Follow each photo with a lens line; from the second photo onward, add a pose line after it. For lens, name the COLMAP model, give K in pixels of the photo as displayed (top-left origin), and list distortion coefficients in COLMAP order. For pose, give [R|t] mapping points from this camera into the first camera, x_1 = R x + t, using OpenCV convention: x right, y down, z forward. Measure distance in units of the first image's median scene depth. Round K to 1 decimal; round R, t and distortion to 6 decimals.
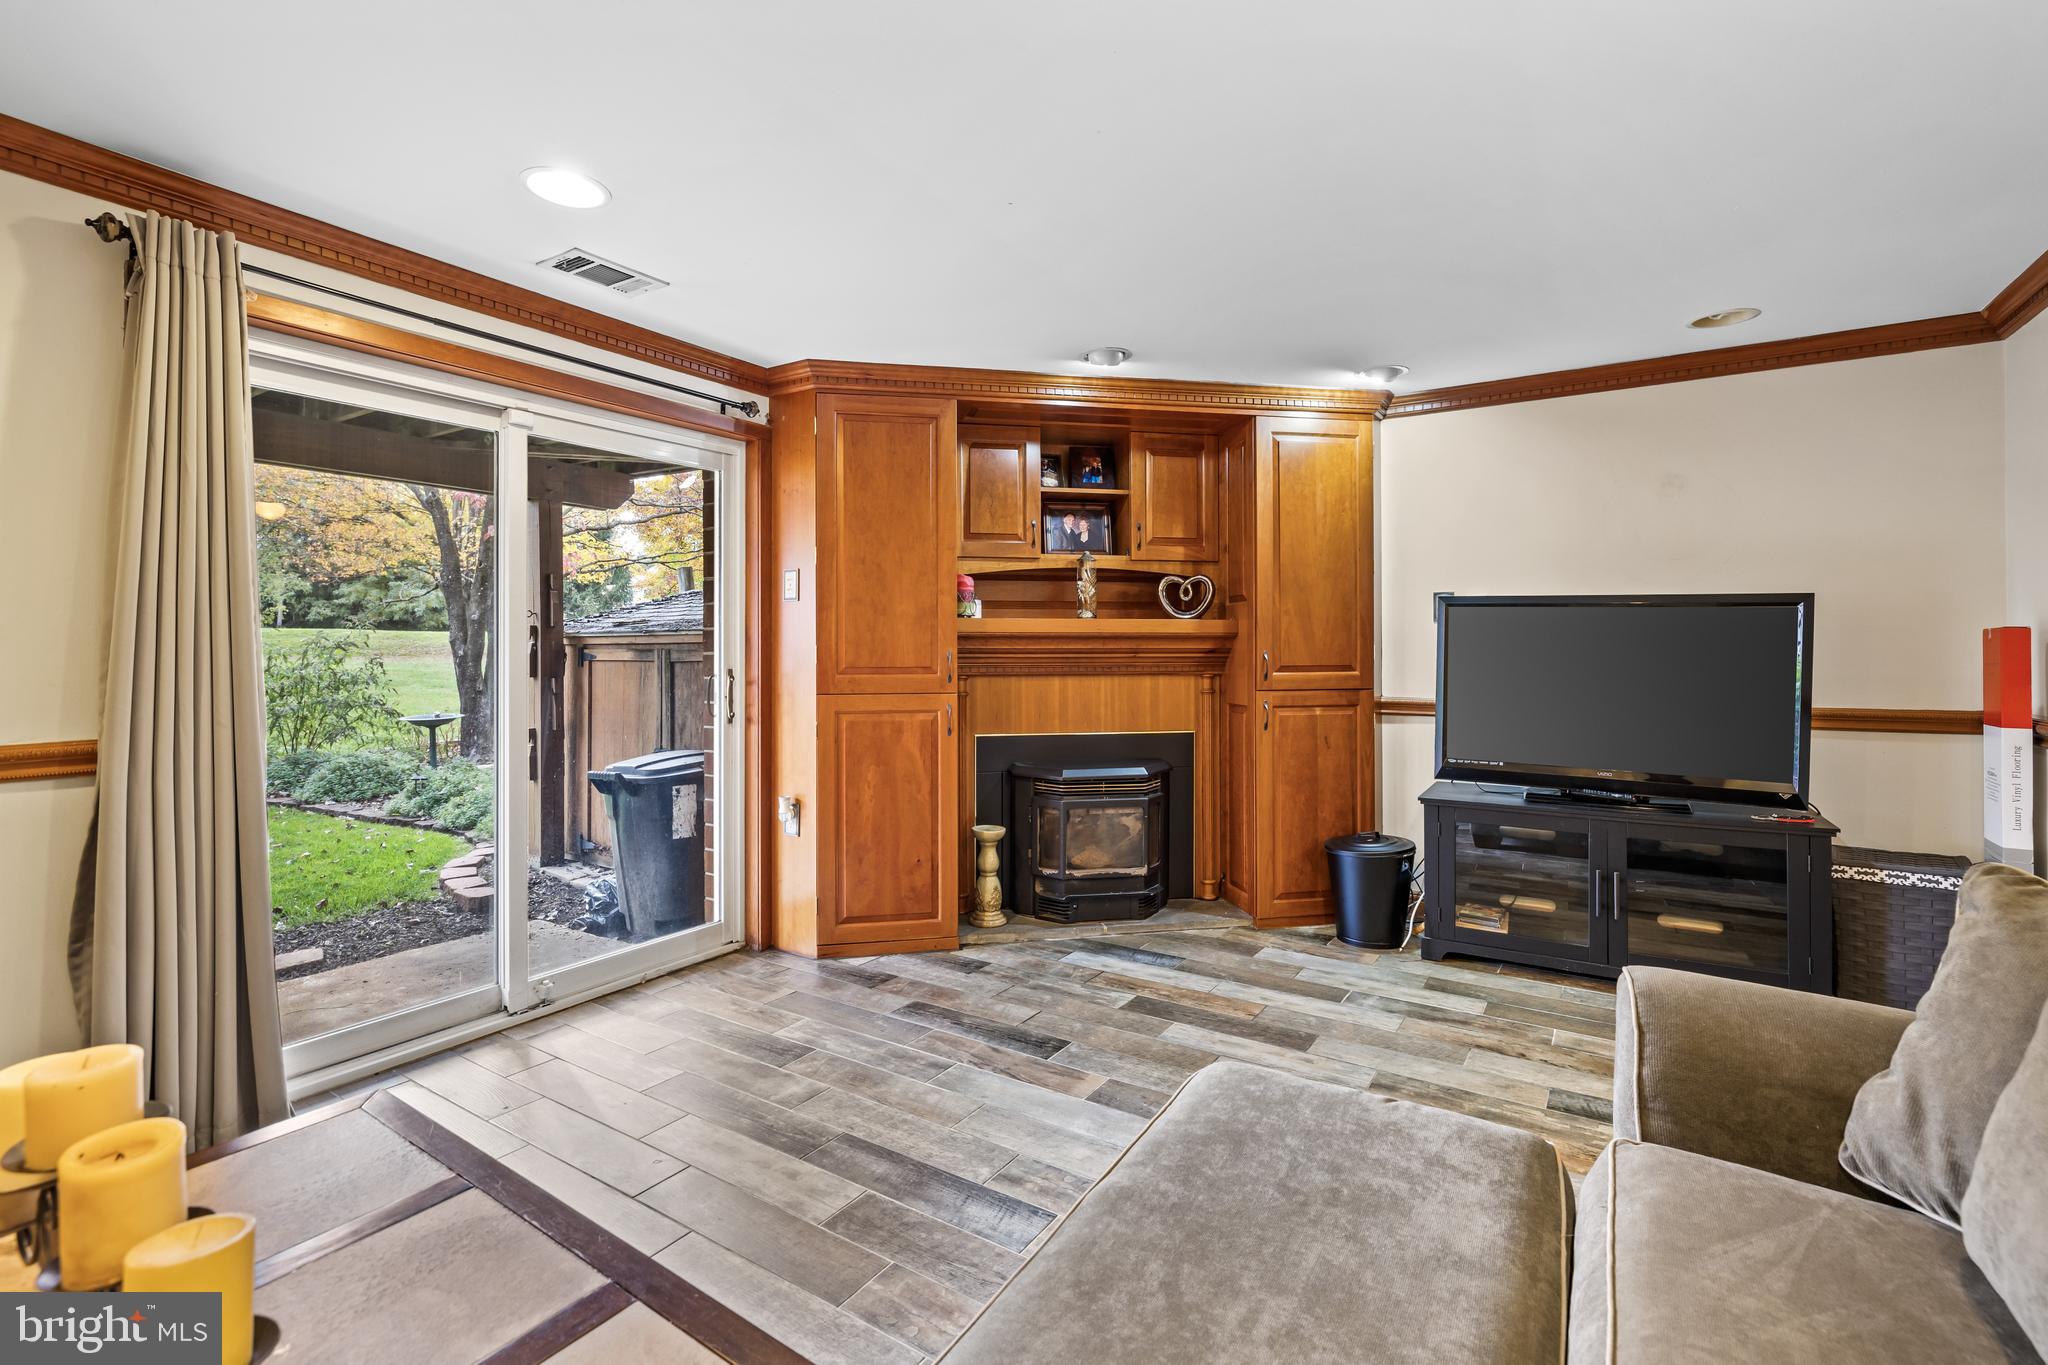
lens RADIAL K [[888.1, 0, 1022.6], [0, 888.1, 653.6], [0, 0, 1]] dist [-0.002531, 0.001383]
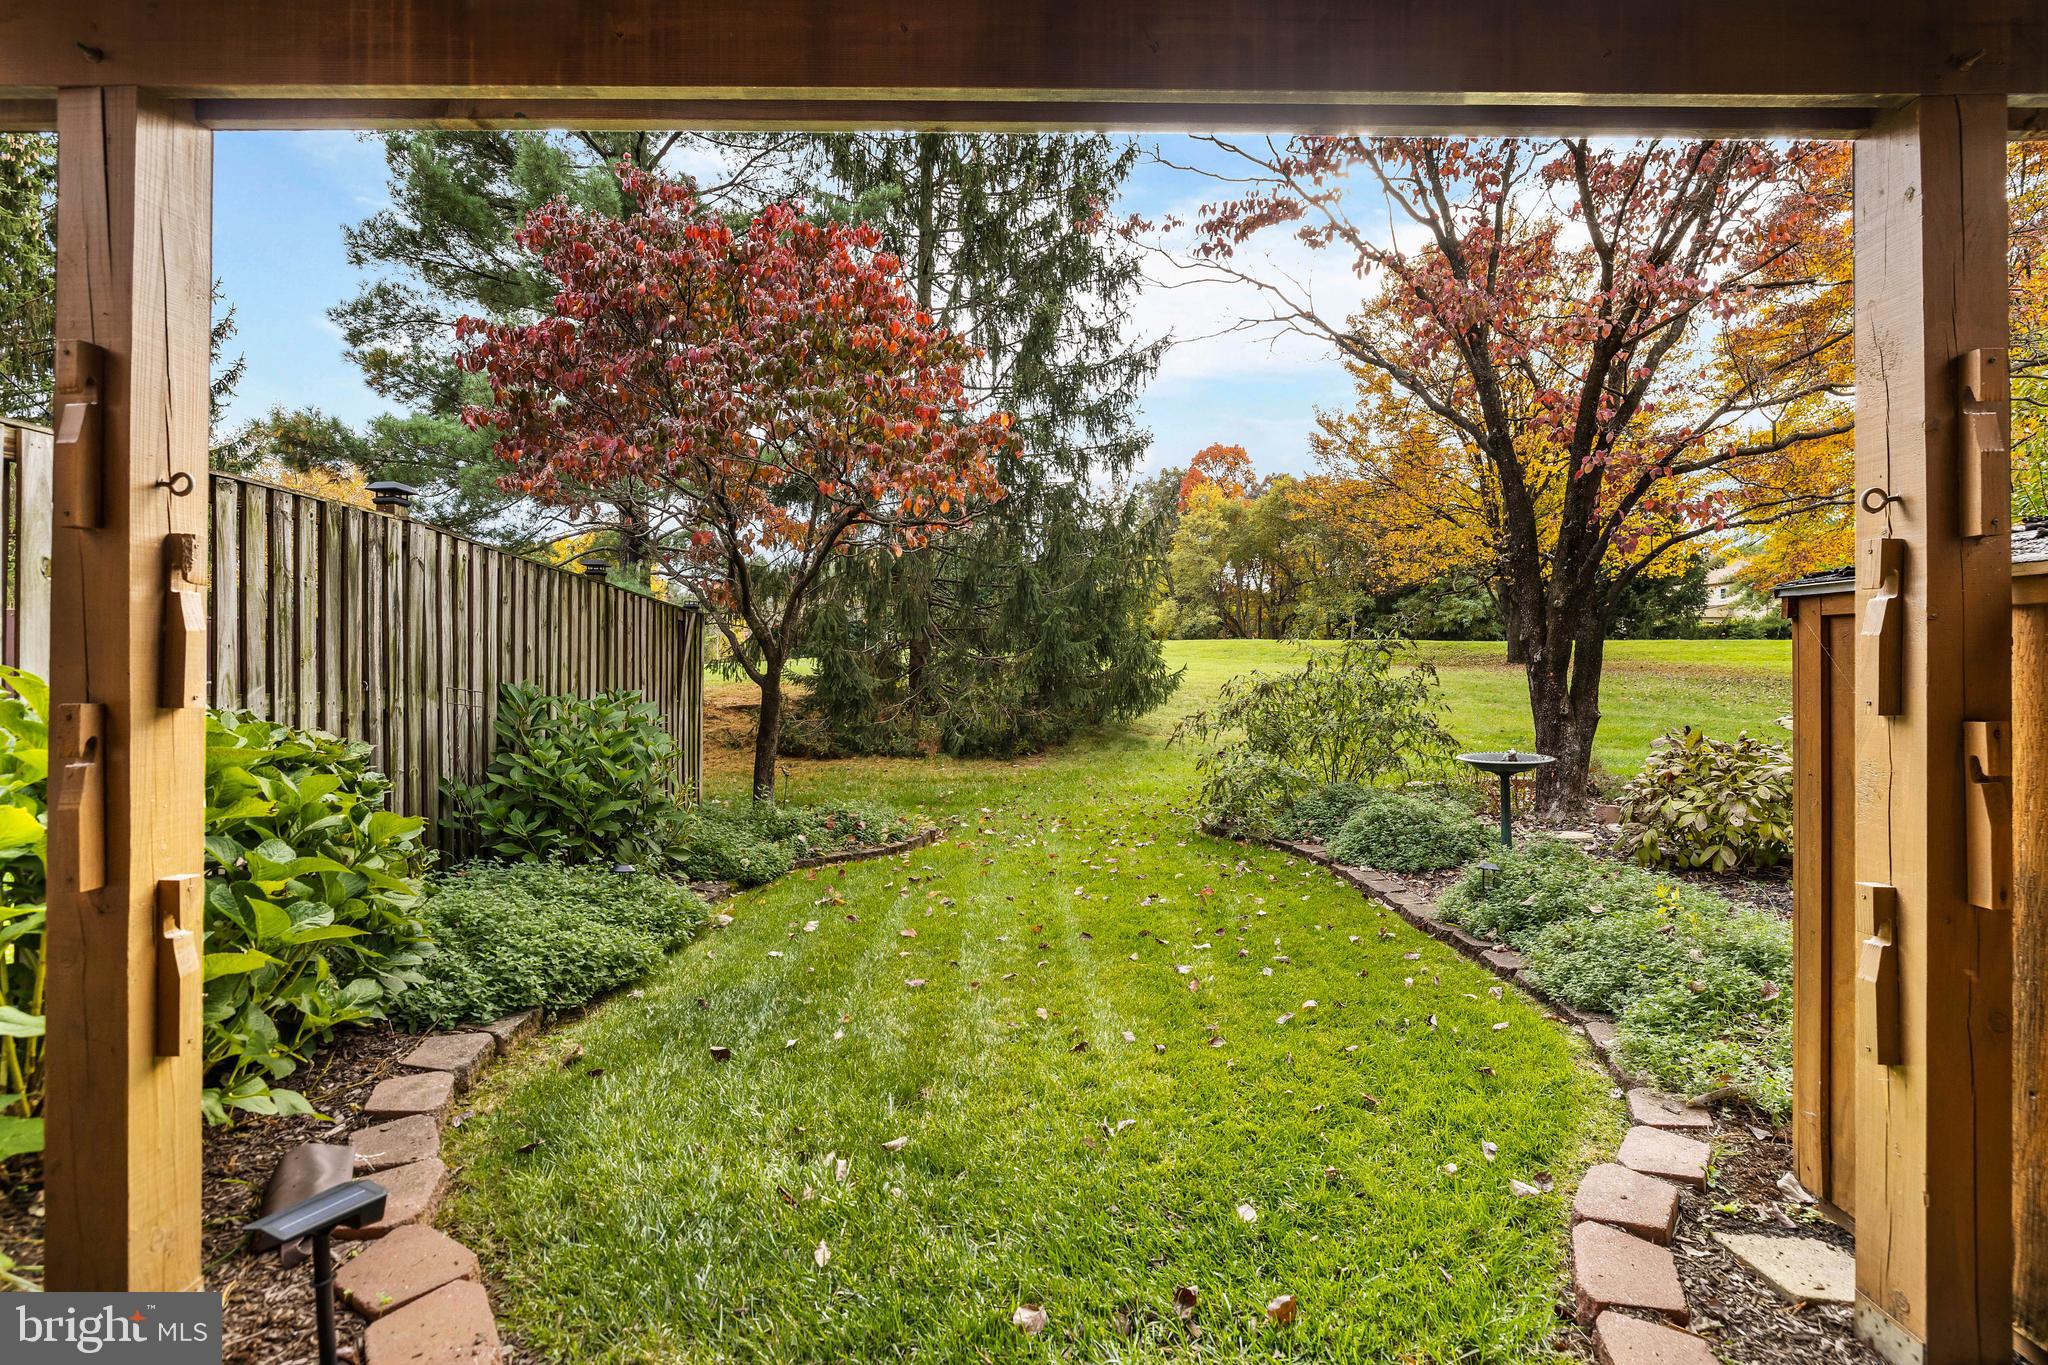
lens RADIAL K [[888.1, 0, 1022.6], [0, 888.1, 653.6], [0, 0, 1]] dist [-0.002531, 0.001383]
pose [[0.489714, -0.006235, -0.871861, -0.259299], [-0.006514, 0.999920, -0.010810, 0.007032], [0.871859, 0.010973, 0.489634, 0.360509]]
